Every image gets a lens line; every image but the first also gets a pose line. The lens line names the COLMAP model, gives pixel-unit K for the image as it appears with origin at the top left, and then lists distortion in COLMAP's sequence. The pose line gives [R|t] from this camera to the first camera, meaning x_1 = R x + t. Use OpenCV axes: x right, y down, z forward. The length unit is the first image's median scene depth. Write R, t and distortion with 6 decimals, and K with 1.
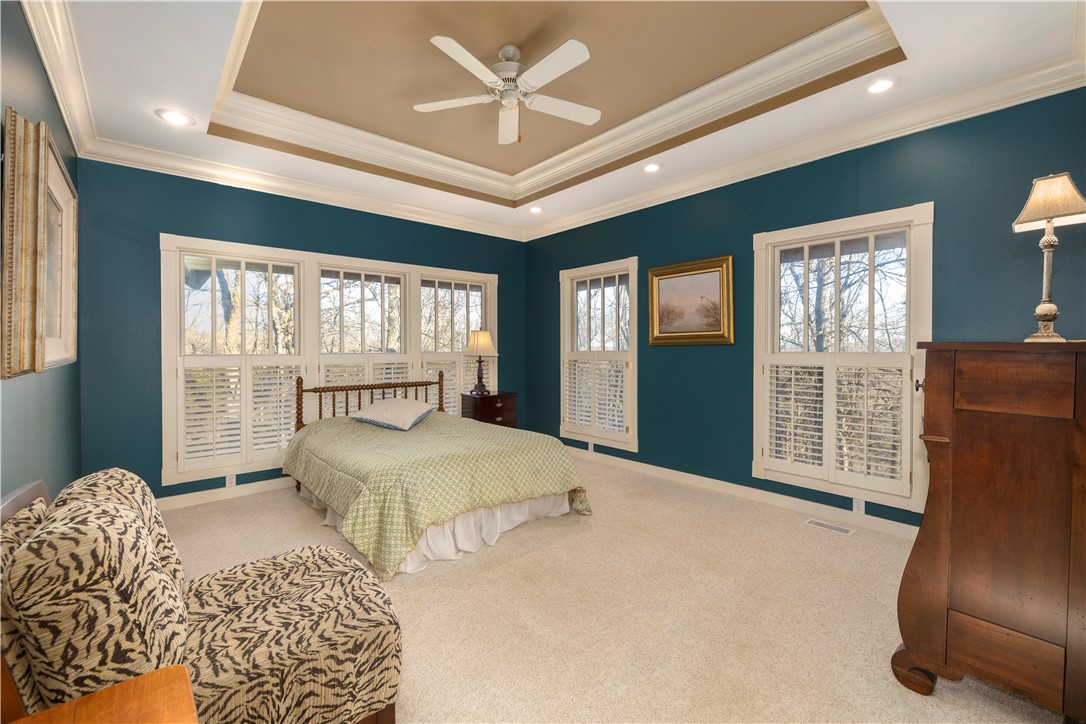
lens RADIAL K [[457.7, 0, 534.1], [0, 457.7, 351.8], [0, 0, 1]] dist [-0.004700, -0.000718]
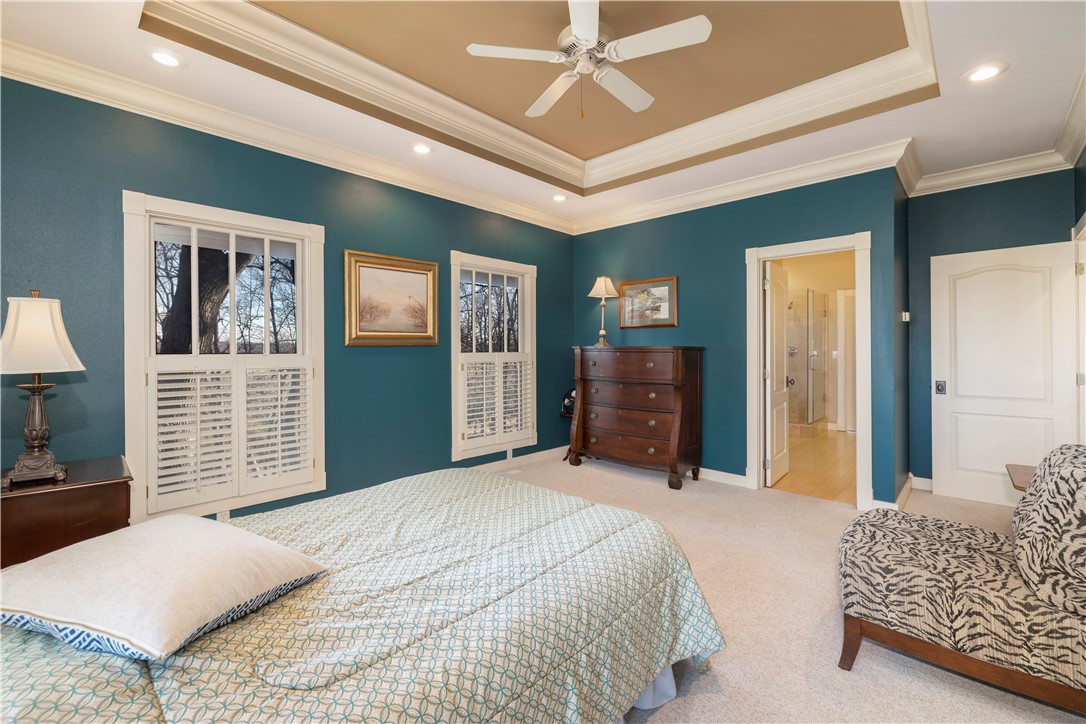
lens RADIAL K [[457.7, 0, 534.5], [0, 457.7, 357.3], [0, 0, 1]] dist [-0.004700, -0.000718]
pose [[-0.097140, -0.021739, 0.995033, -0.851681], [0.006889, 0.999723, 0.022514, -0.013649], [-0.995247, 0.009042, -0.096963, 1.105684]]
